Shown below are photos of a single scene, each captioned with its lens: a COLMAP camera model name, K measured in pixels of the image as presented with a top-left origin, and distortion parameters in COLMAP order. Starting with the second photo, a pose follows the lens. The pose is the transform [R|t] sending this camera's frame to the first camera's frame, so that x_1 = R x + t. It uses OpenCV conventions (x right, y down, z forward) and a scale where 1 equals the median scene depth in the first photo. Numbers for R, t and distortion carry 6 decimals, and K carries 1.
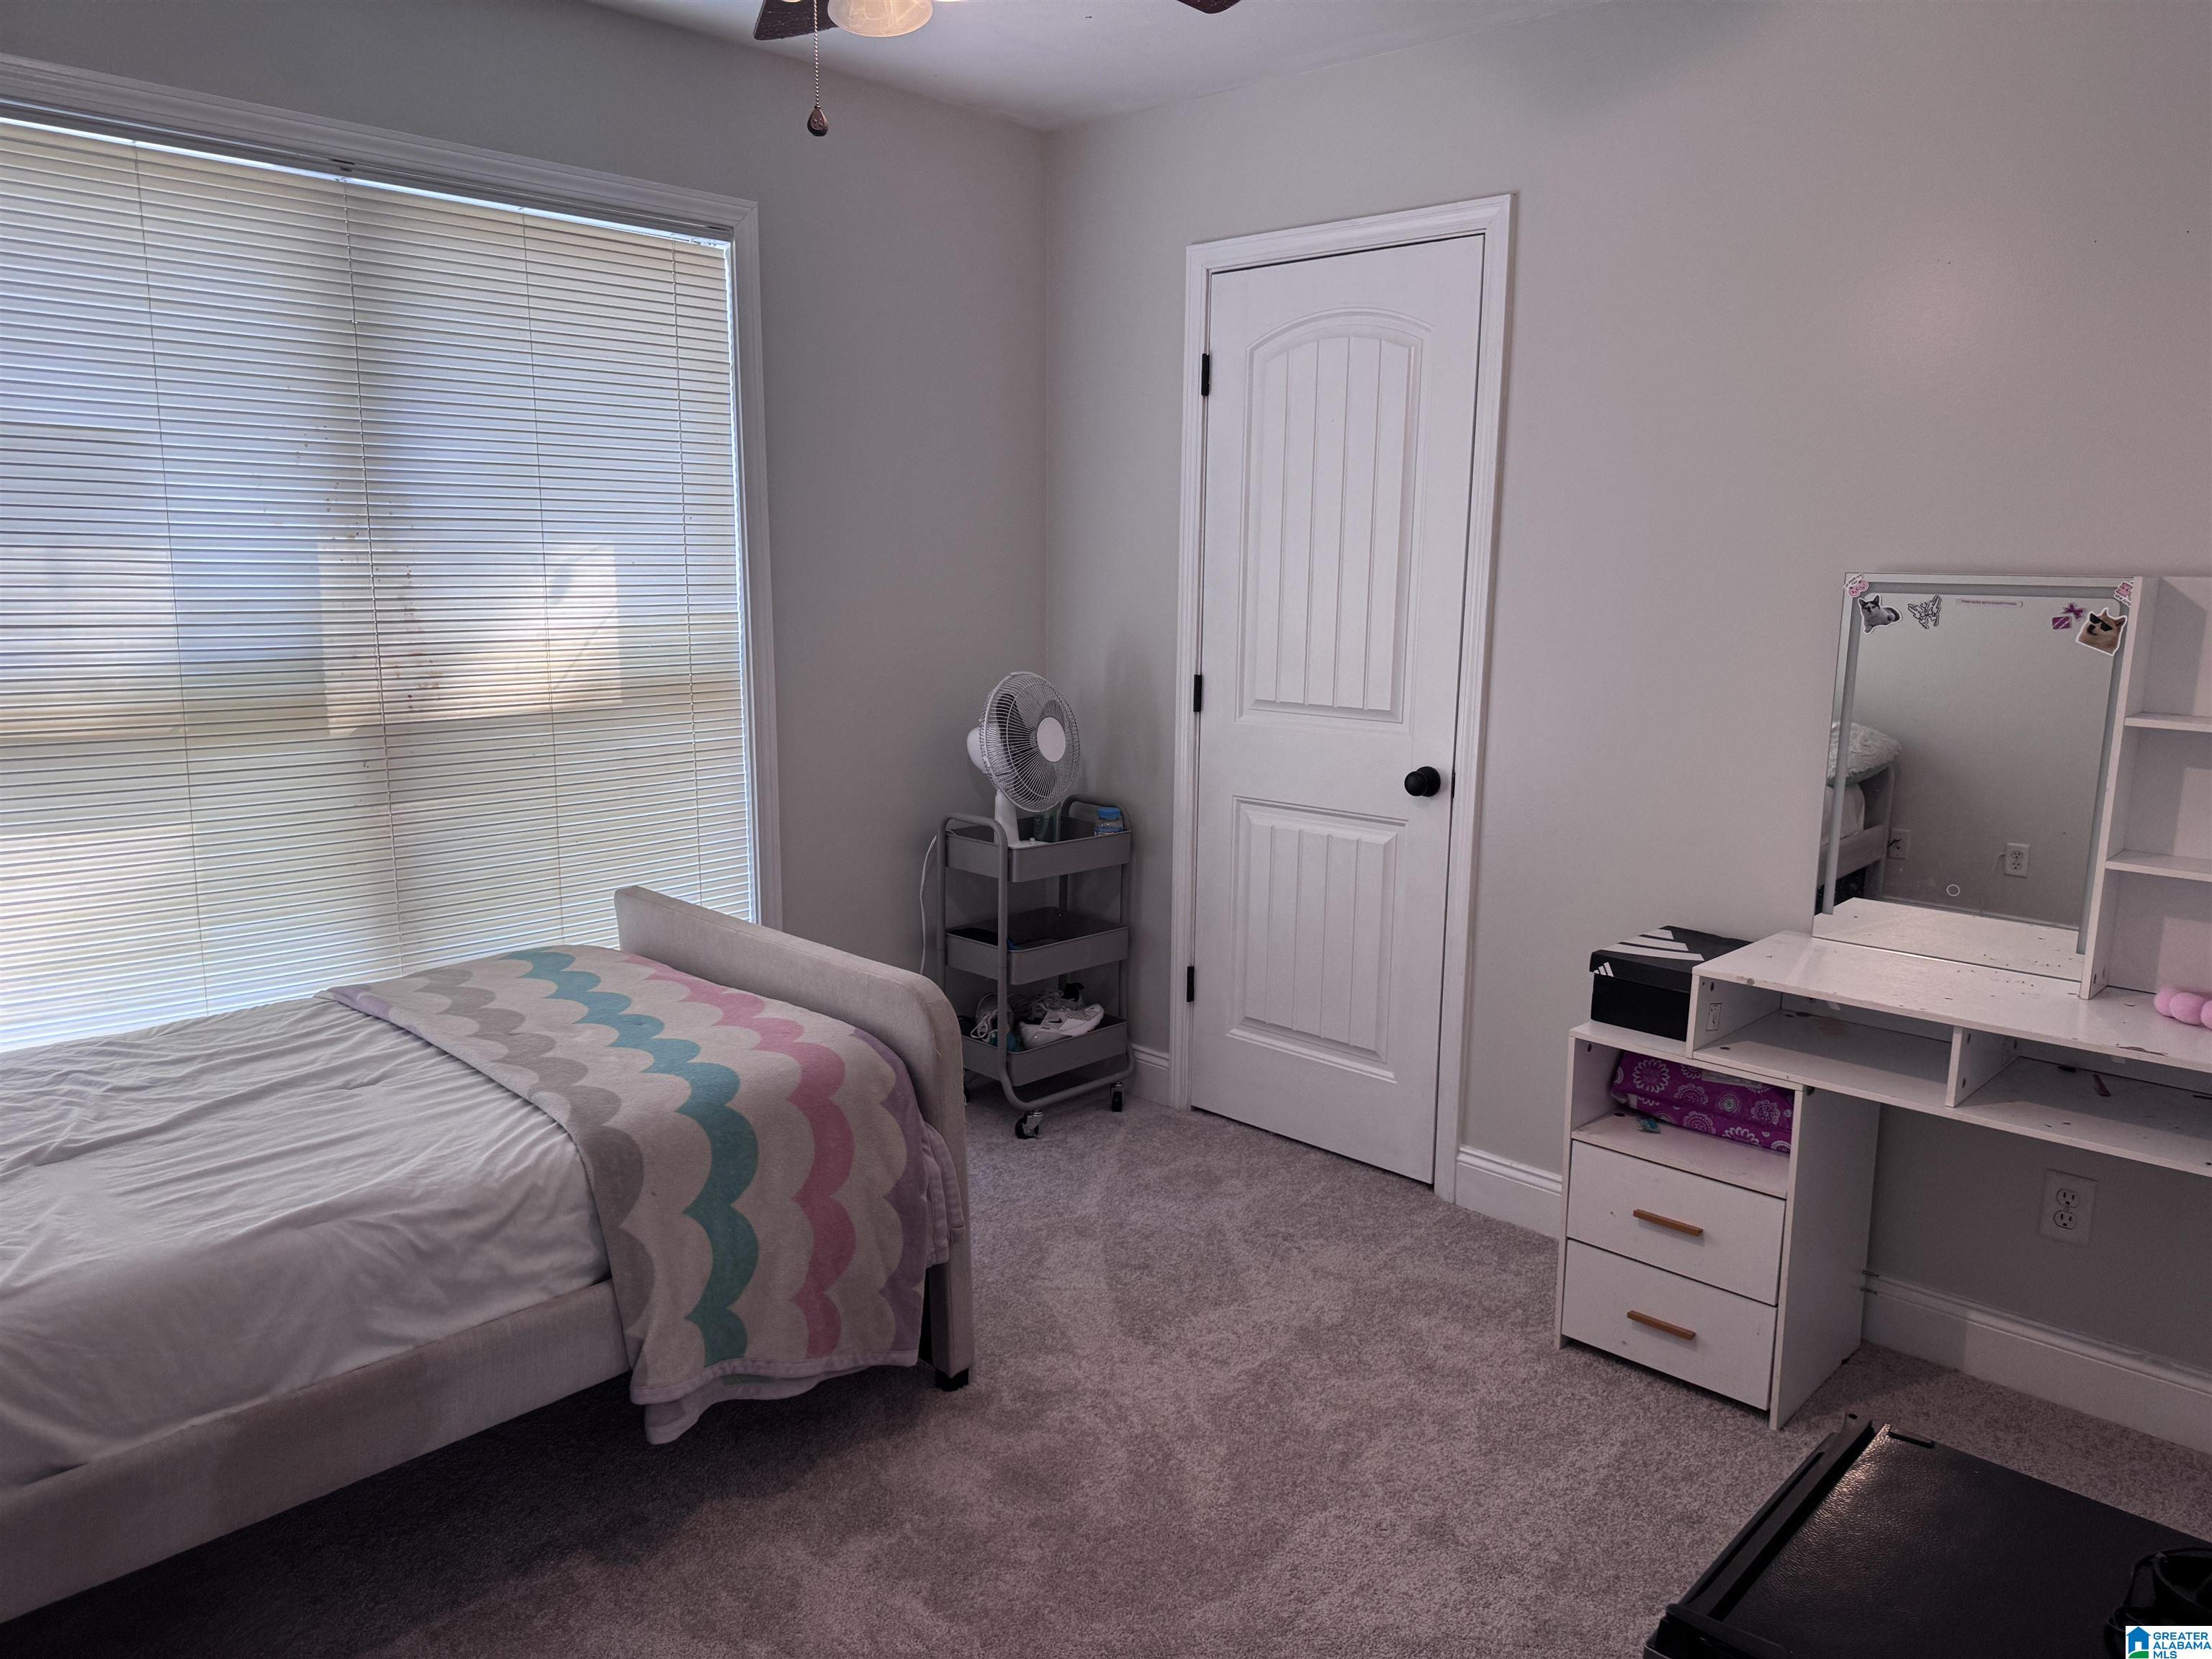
lens RADIAL K [[1550.4, 0, 1098.6], [0, 1550.4, 817.1], [0, 0, 1]] dist [0.101999, -0.145780]
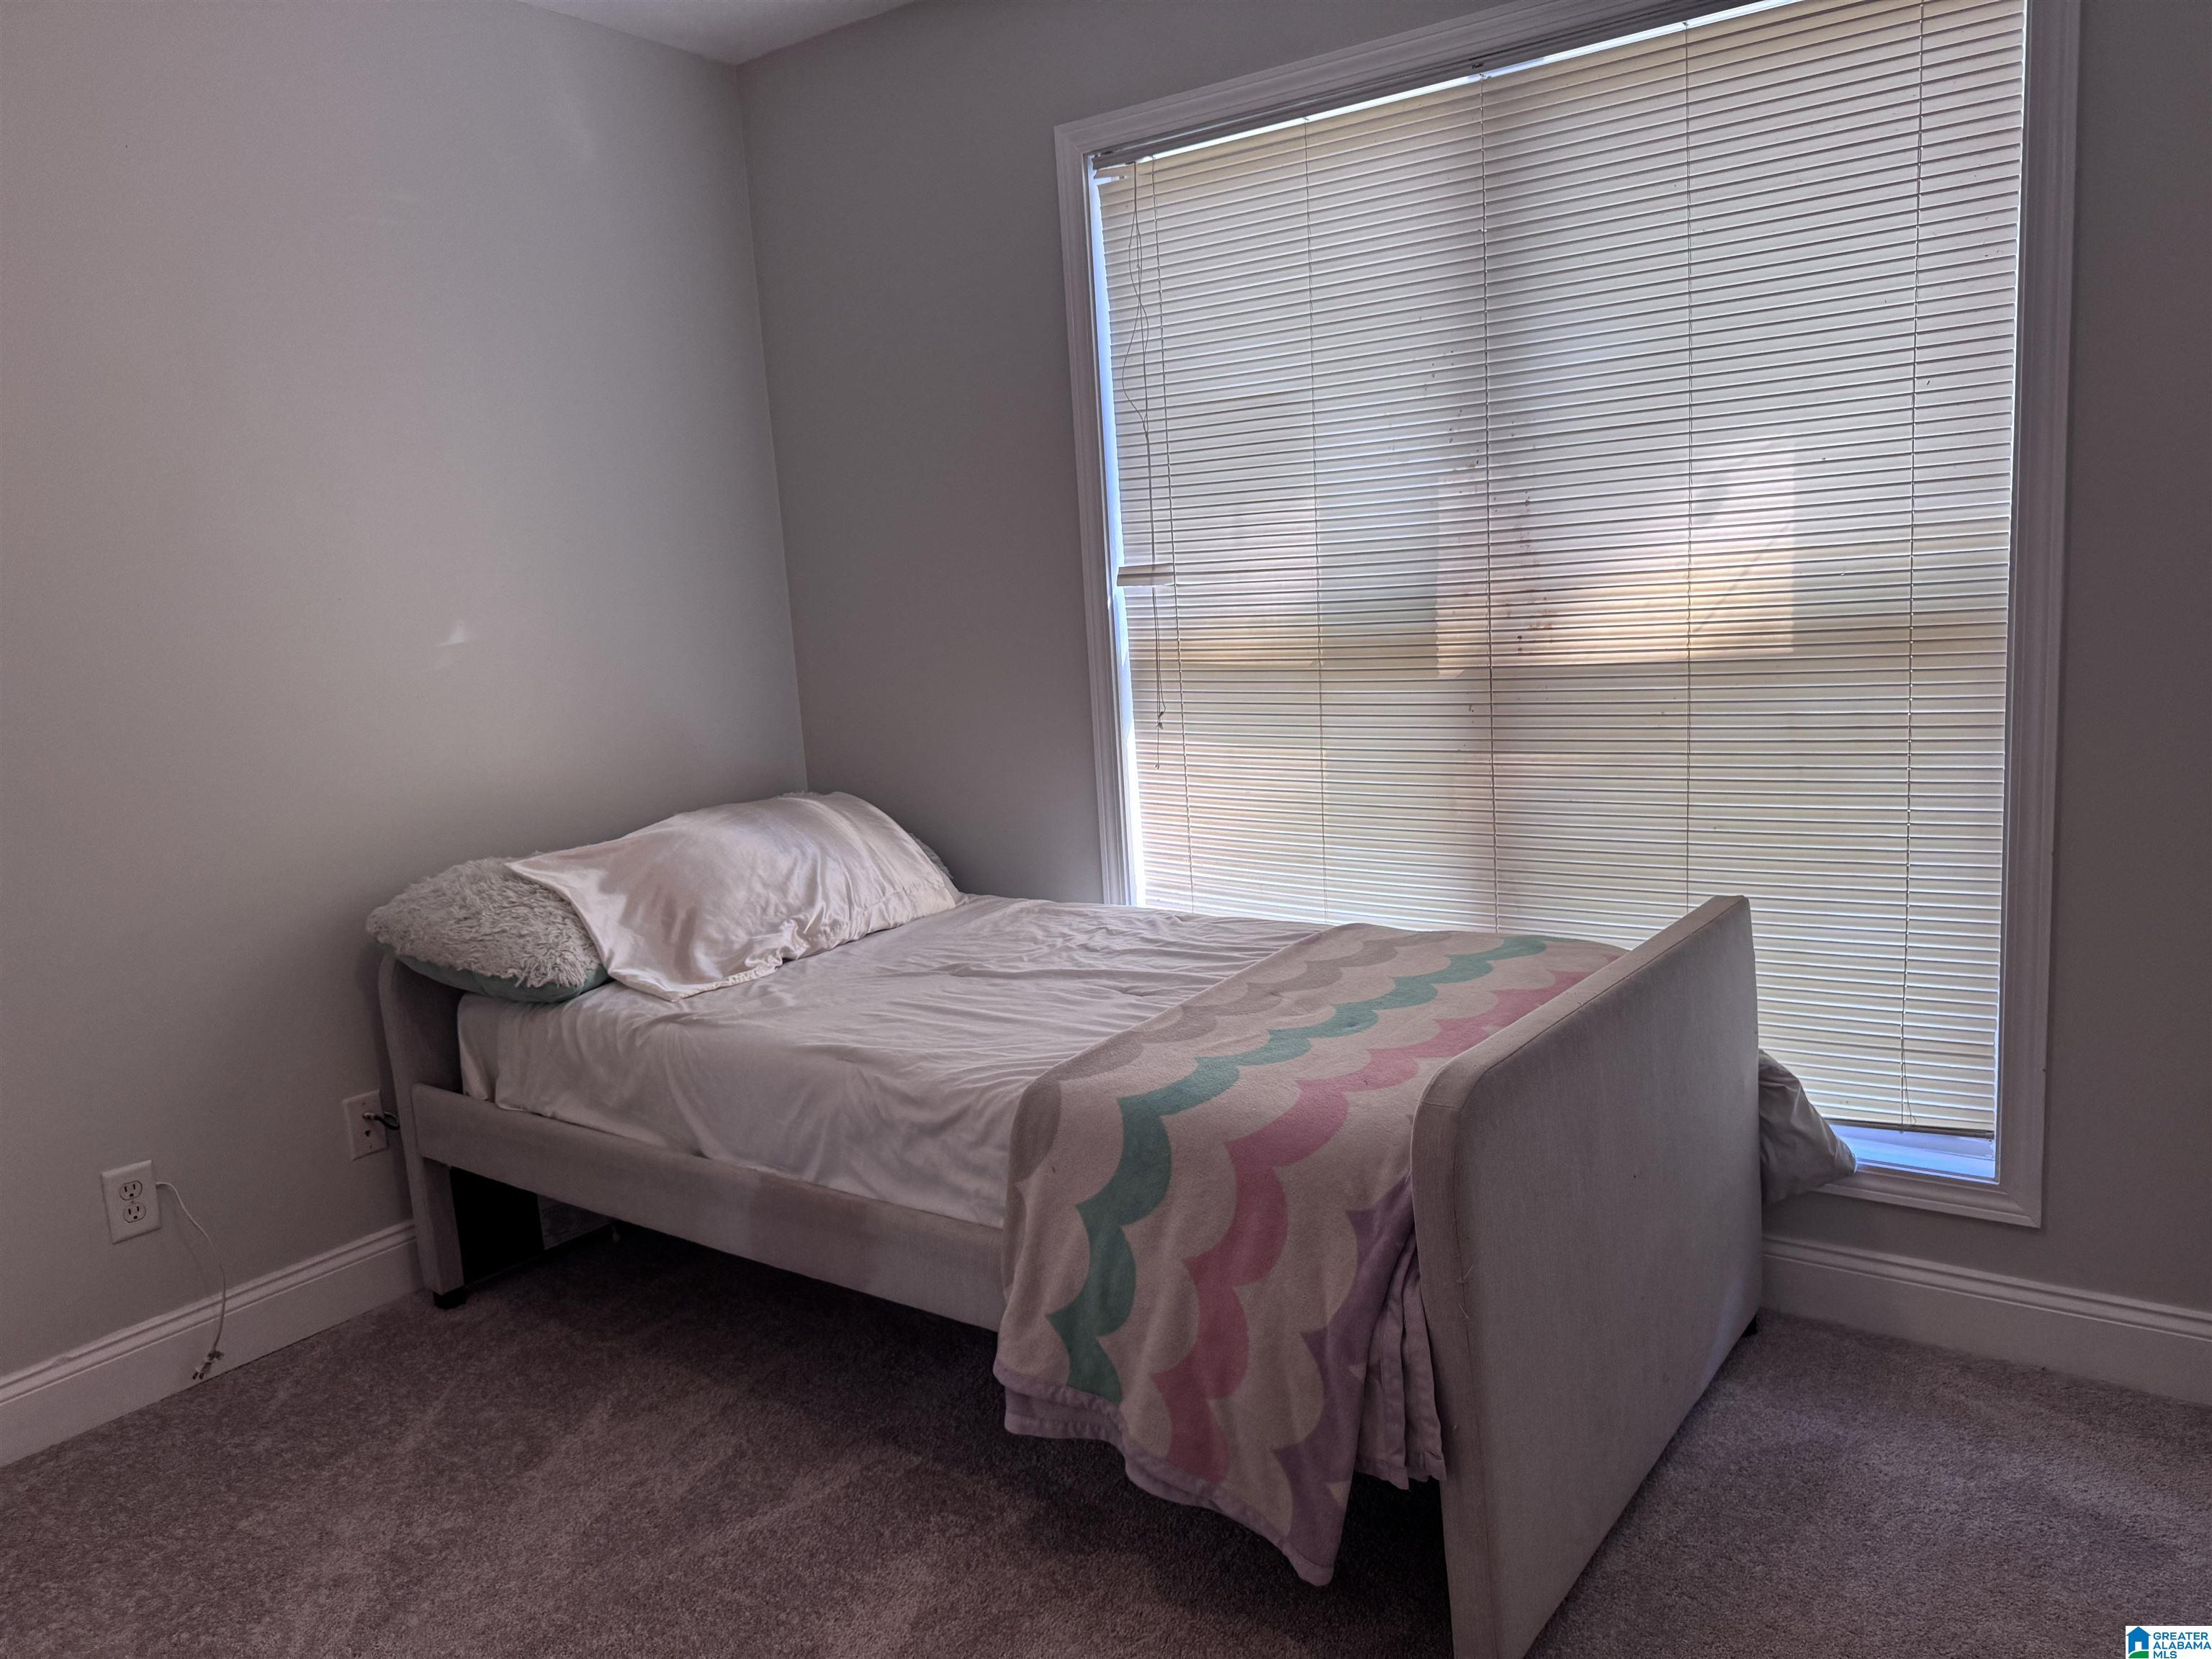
lens RADIAL K [[1550.4, 0, 1098.6], [0, 1550.4, 817.1], [0, 0, 1]] dist [0.101999, -0.145780]
pose [[0.137553, 0.128948, -0.982065, 0.459974], [-0.103361, 0.987945, 0.115242, -0.056615], [0.985087, 0.085656, 0.149223, 0.676427]]
